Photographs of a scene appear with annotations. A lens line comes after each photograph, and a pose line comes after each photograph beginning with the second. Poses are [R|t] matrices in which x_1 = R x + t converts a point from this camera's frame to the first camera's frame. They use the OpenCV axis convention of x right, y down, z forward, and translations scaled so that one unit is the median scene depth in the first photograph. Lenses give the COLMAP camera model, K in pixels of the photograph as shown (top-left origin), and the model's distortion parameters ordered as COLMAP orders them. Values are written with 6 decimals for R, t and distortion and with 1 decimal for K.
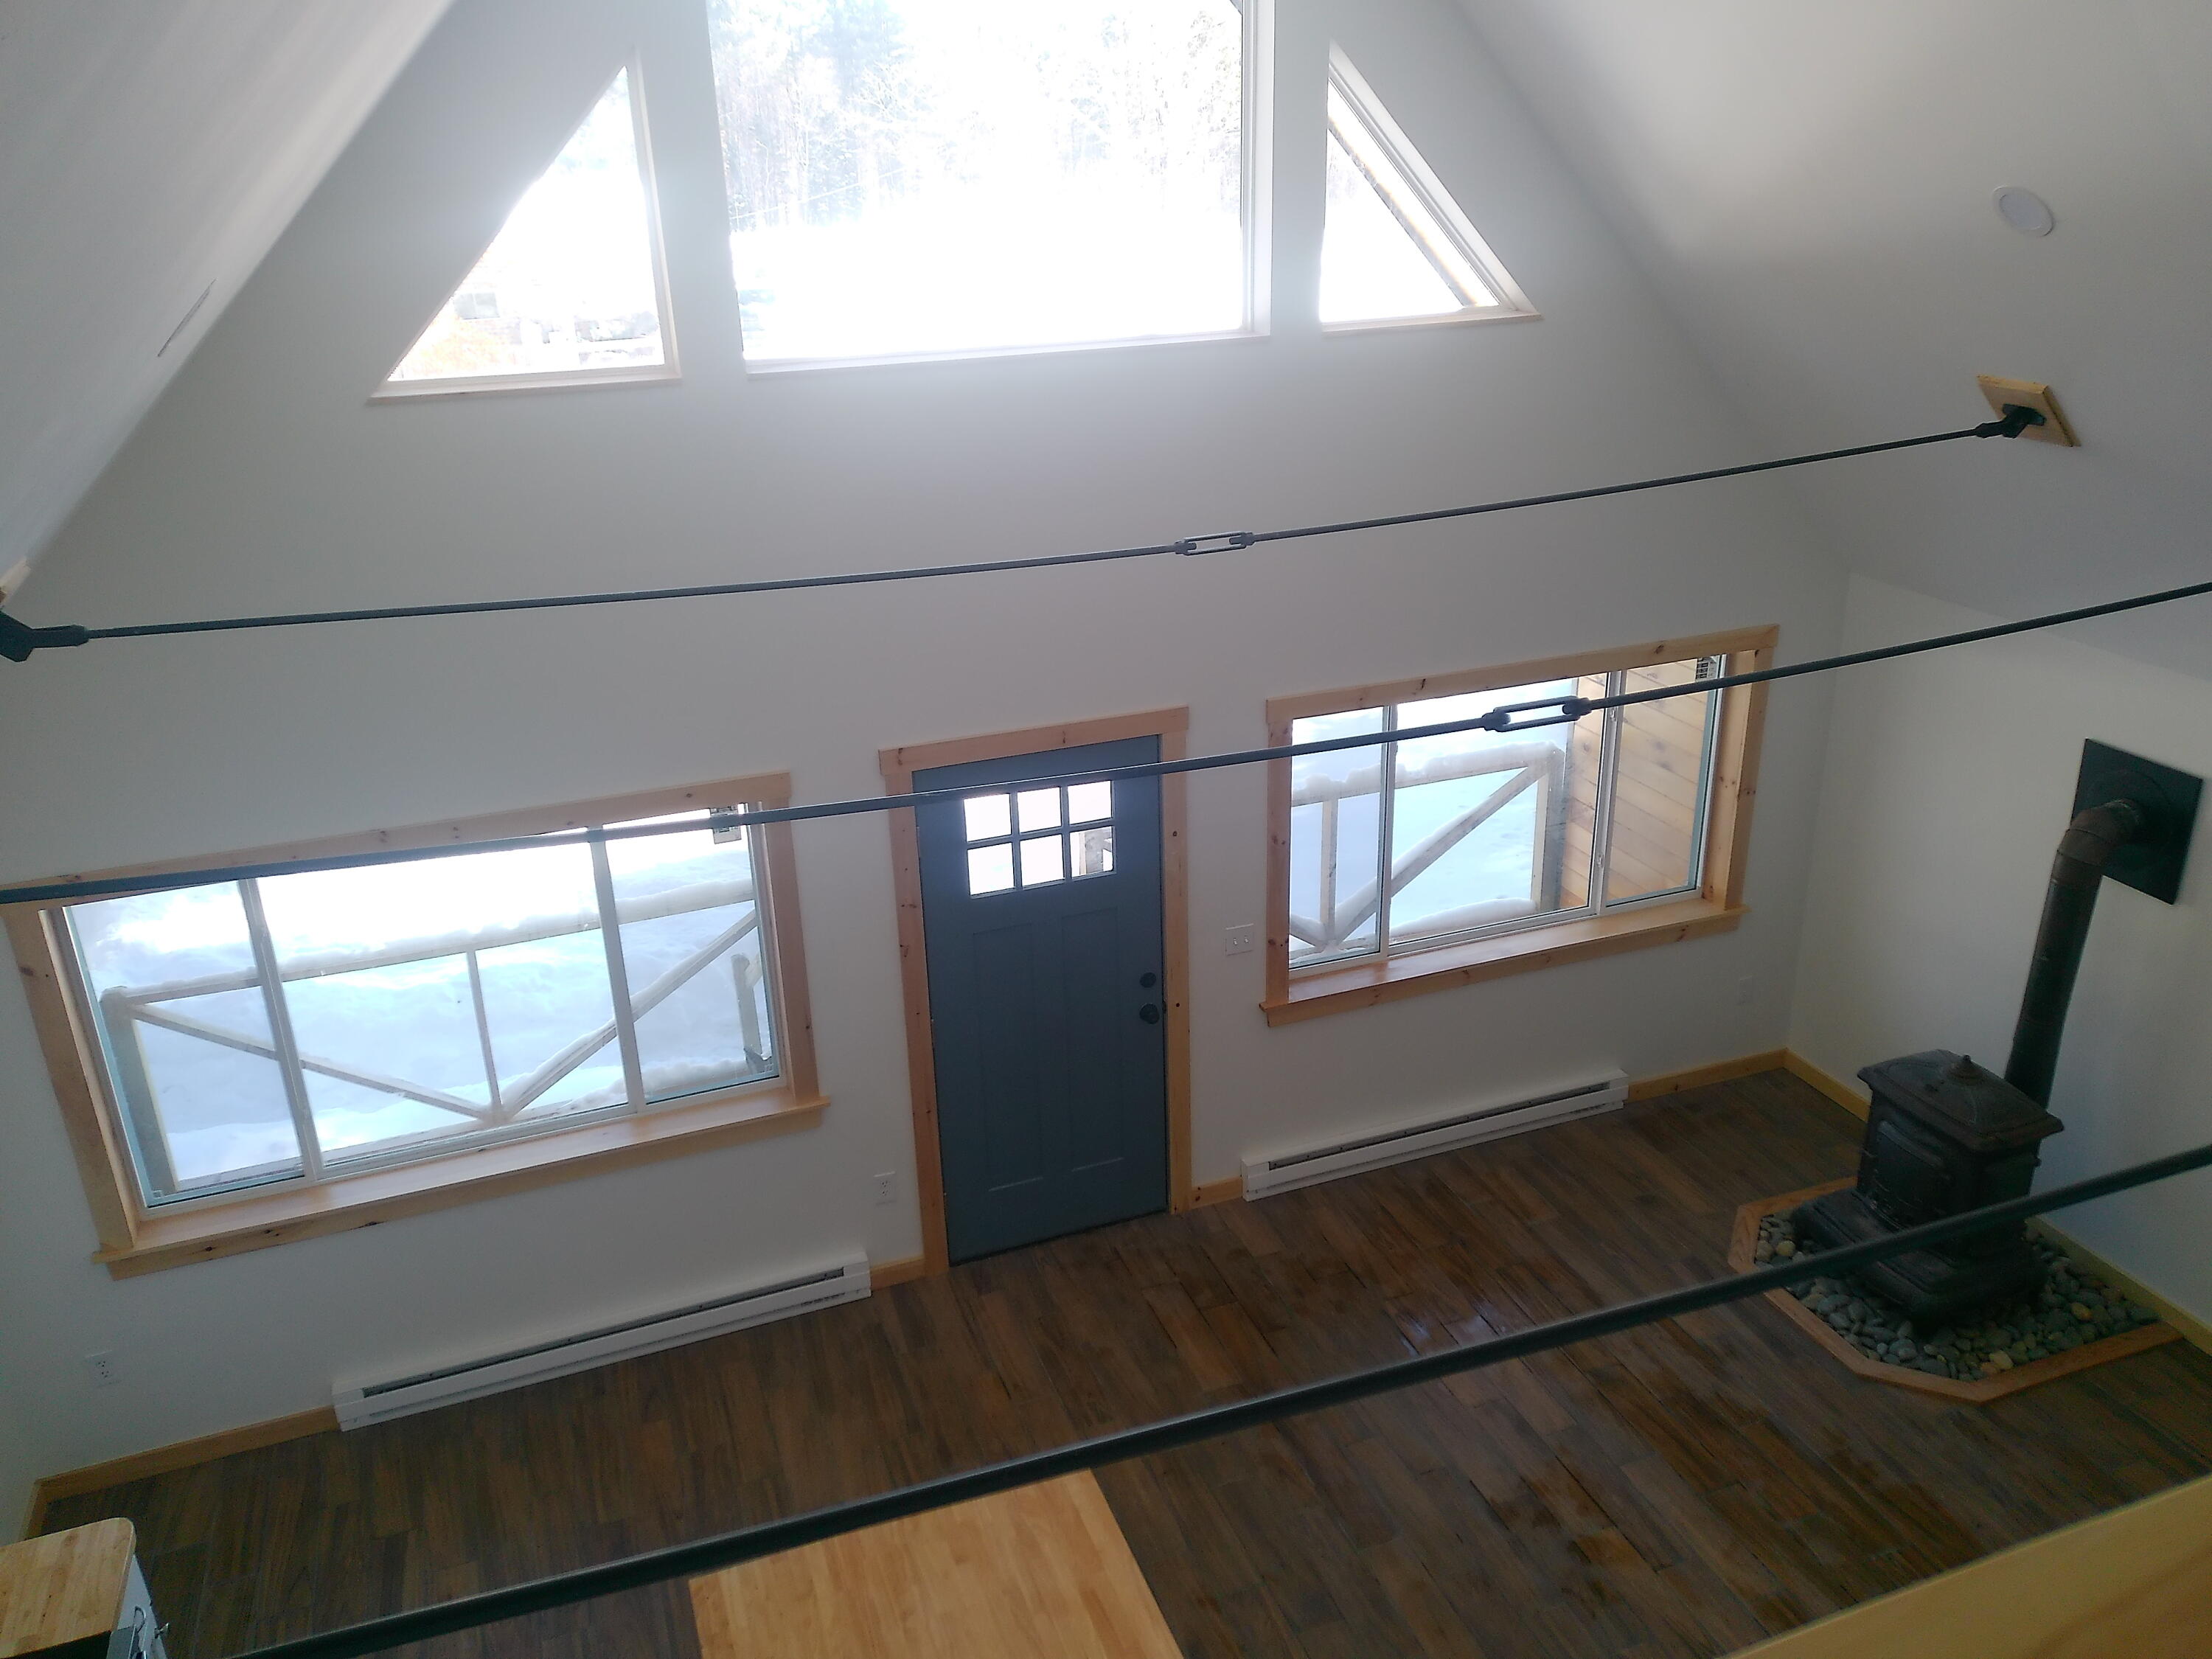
lens RADIAL K [[1701.2, 0, 1106.0], [0, 1701.2, 829.5], [0, 0, 1]] dist [0.062124, -0.103265]
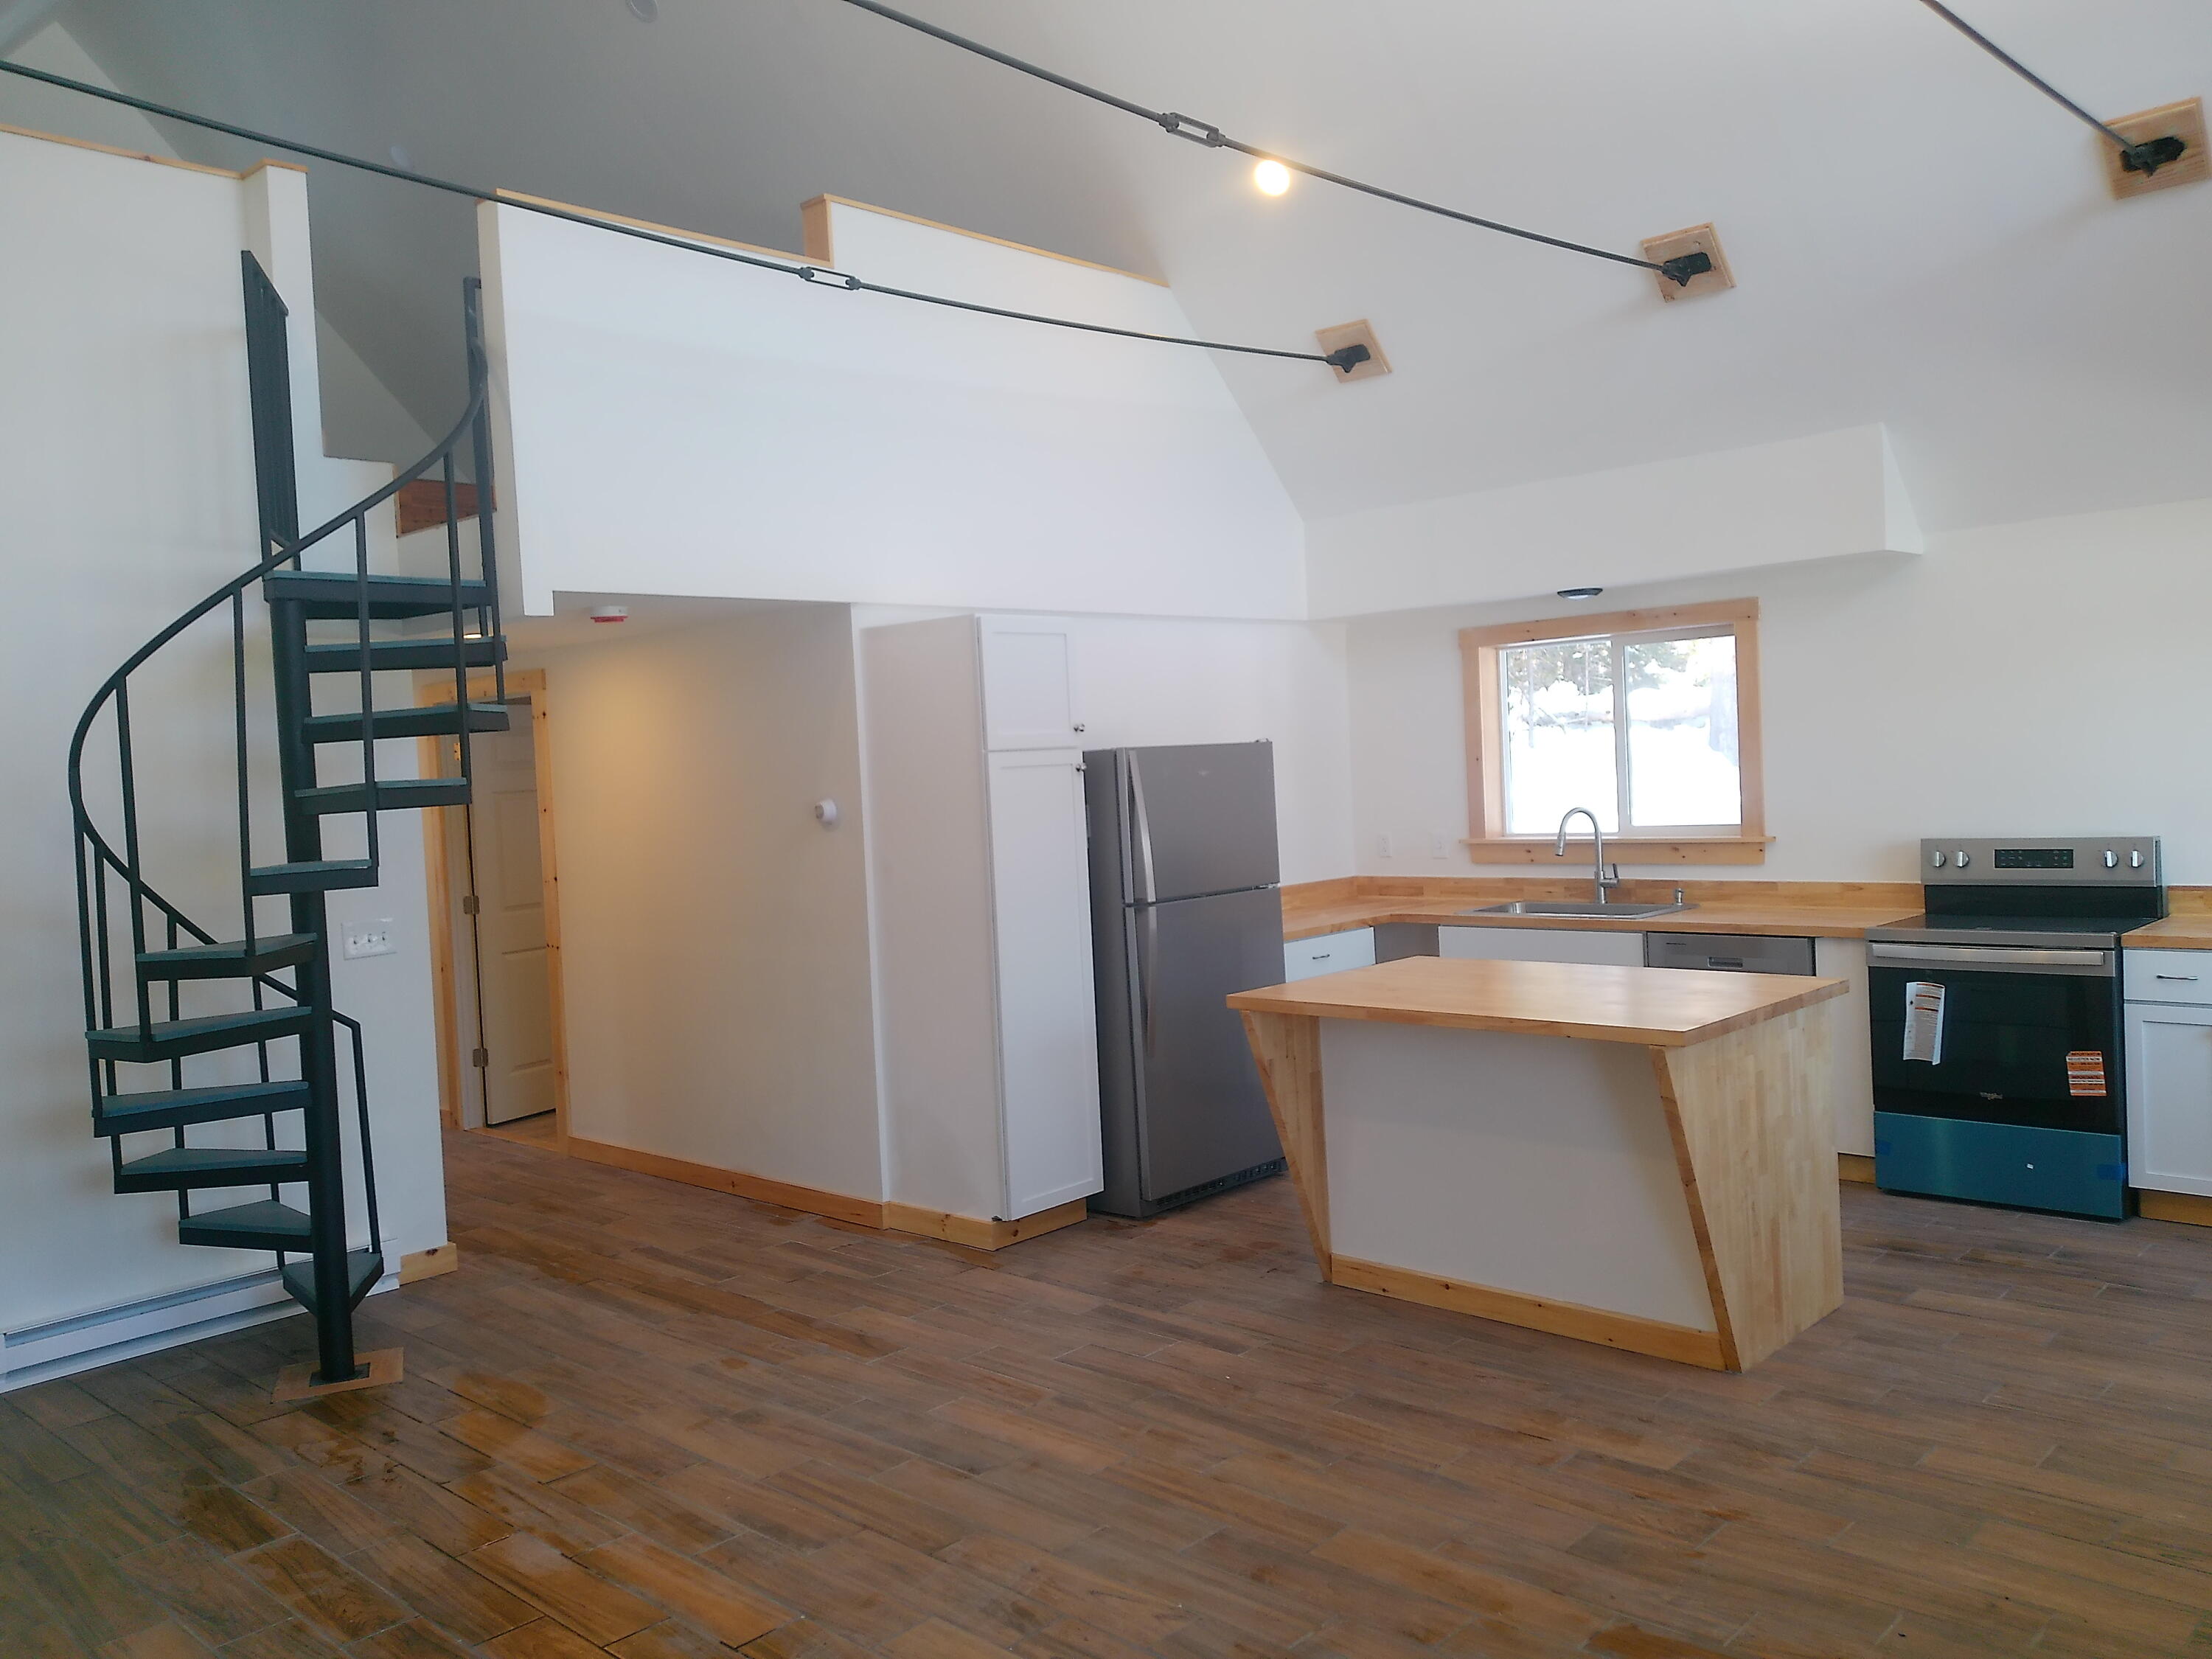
lens RADIAL K [[1701.2, 0, 1106.0], [0, 1701.2, 829.5], [0, 0, 1]] dist [0.062124, -0.103265]
pose [[-0.896897, 0.089960, -0.432994, 0.465399], [-0.092977, 0.918852, 0.383493, -0.037375], [0.432356, 0.384212, -0.815751, 1.122386]]
